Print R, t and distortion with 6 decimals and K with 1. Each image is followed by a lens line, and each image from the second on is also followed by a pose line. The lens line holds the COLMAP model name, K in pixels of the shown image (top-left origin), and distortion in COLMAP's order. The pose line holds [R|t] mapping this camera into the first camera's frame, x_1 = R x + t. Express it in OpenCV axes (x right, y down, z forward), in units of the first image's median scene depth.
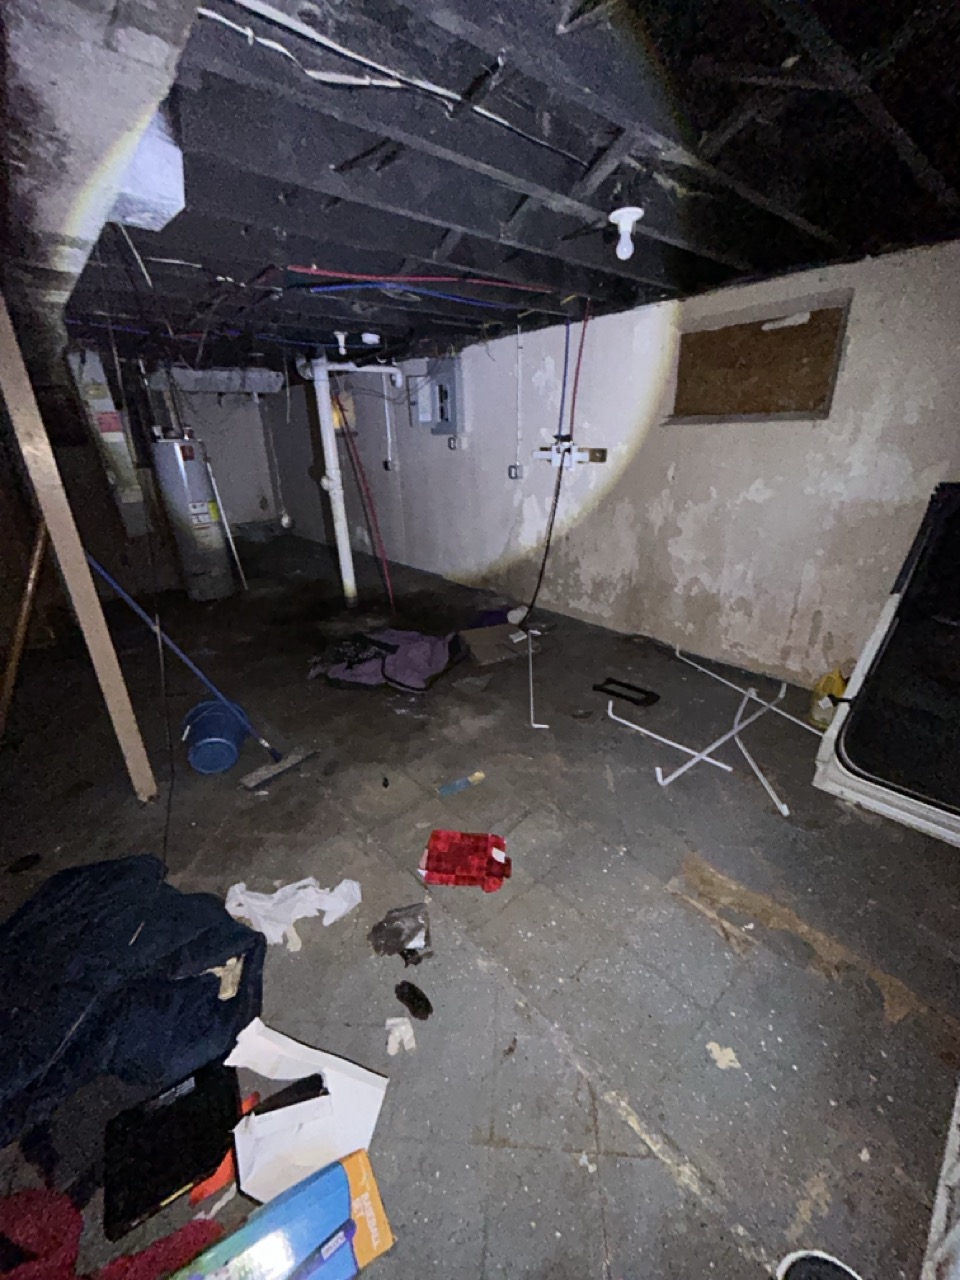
lens RADIAL K [[519.8, 0, 485.0], [0, 519.8, 638.4], [0, 0, 1]] dist [-0.006647, 0.002403]
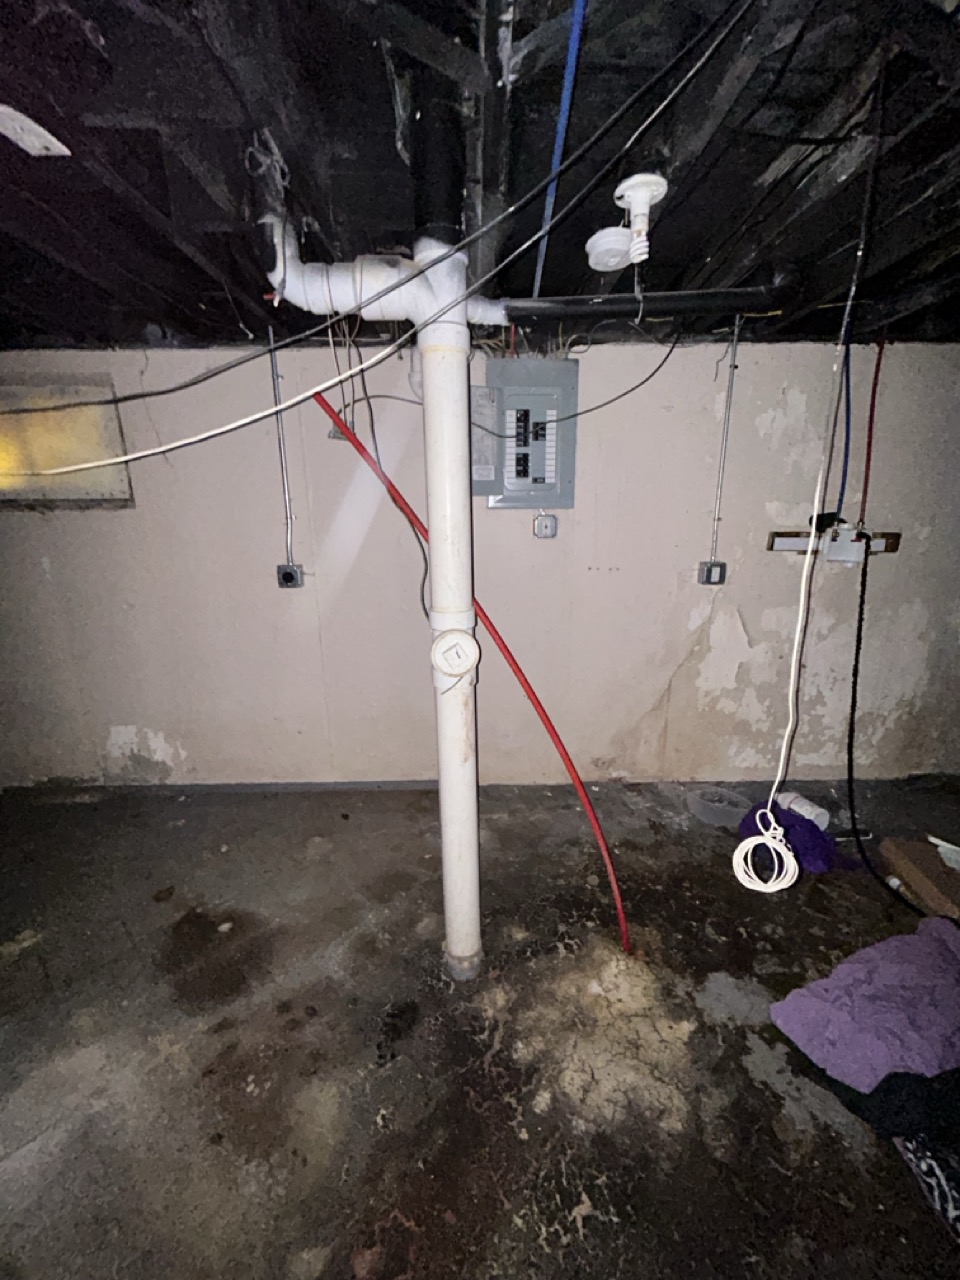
lens RADIAL K [[519.8, 0, 485.0], [0, 519.8, 638.4], [0, 0, 1]] dist [-0.006647, 0.002403]
pose [[0.650740, -0.173889, 0.739121, -0.542386], [0.270514, 0.962645, -0.011691, -0.309942], [-0.709478, 0.207551, 0.673471, 0.800037]]
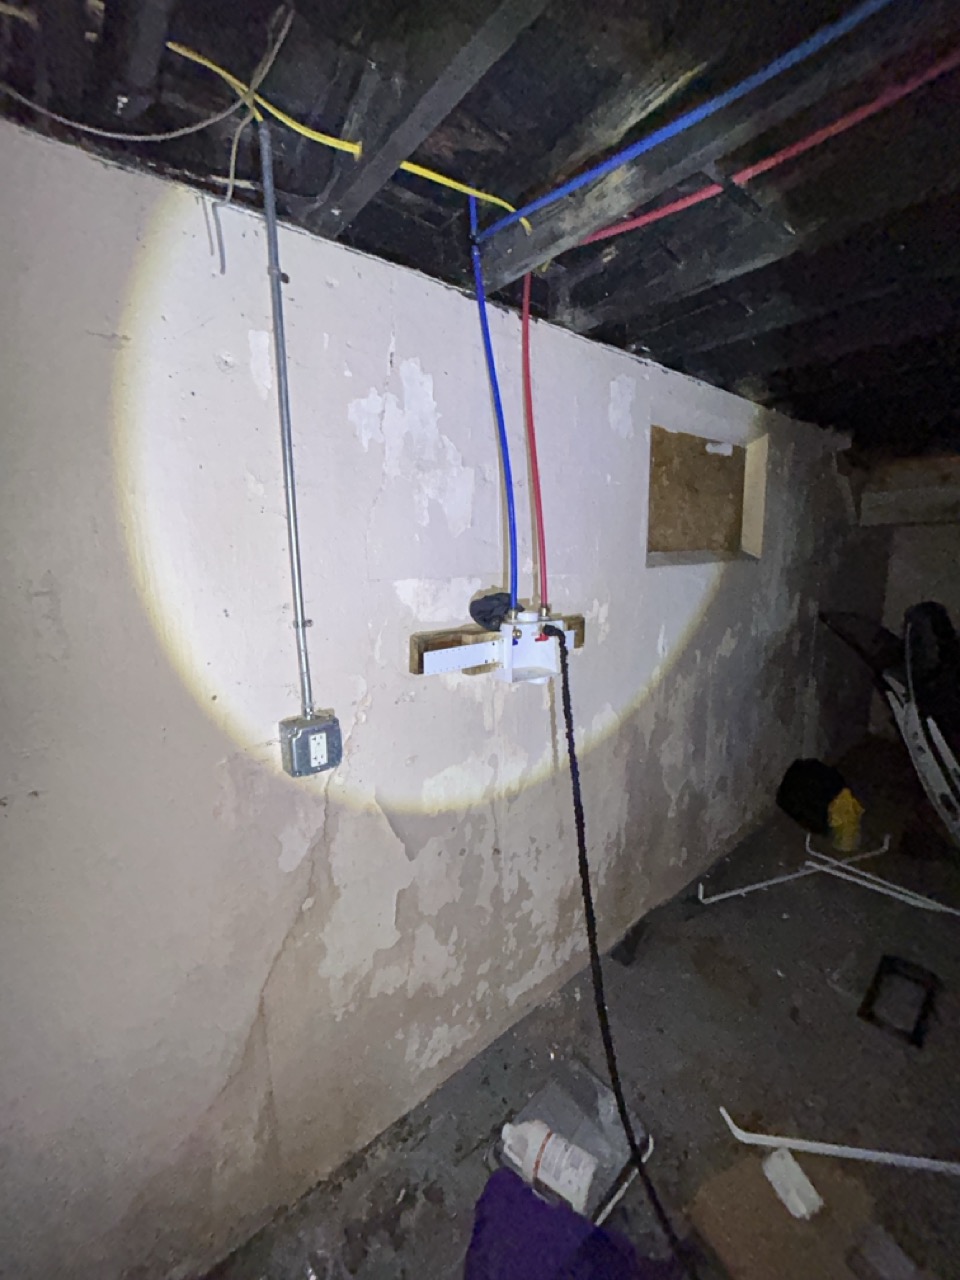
lens RADIAL K [[519.8, 0, 485.0], [0, 519.8, 638.4], [0, 0, 1]] dist [-0.006647, 0.002403]
pose [[0.023138, -0.145061, 0.989152, -0.179990], [0.382020, 0.915615, 0.125341, -0.364553], [-0.923864, 0.374976, 0.076602, 0.877828]]
